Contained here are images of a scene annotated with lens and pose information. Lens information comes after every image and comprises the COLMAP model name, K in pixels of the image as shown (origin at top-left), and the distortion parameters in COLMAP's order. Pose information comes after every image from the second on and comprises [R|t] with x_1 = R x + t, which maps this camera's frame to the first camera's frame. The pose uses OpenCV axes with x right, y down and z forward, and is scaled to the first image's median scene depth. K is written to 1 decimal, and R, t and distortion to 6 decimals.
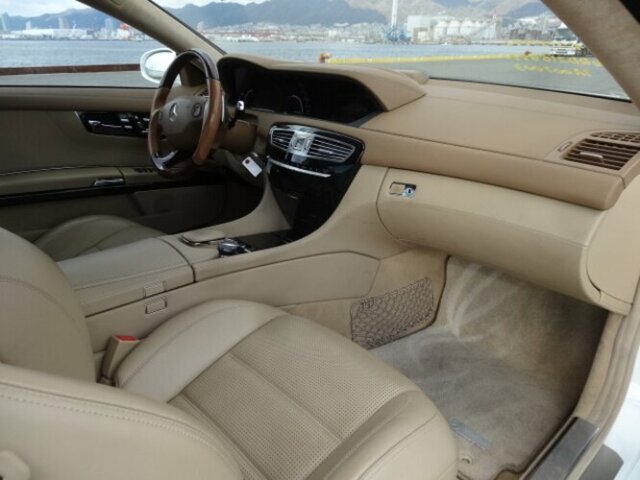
lens RADIAL K [[472.6, 0, 317.3], [0, 472.6, 237.4], [0, 0, 1]] dist [-0.006637, 0.004551]
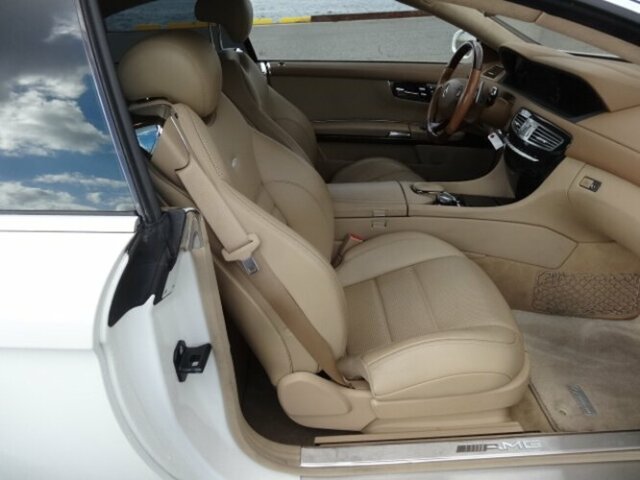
lens RADIAL K [[472.6, 0, 321.3], [0, 472.6, 240.6], [0, 0, 1]] dist [-0.006637, 0.004551]
pose [[0.755428, 0.278958, -0.592884, 0.371366], [-0.205792, 0.960070, 0.189510, -0.048401], [0.622076, -0.021150, 0.782671, -0.280783]]
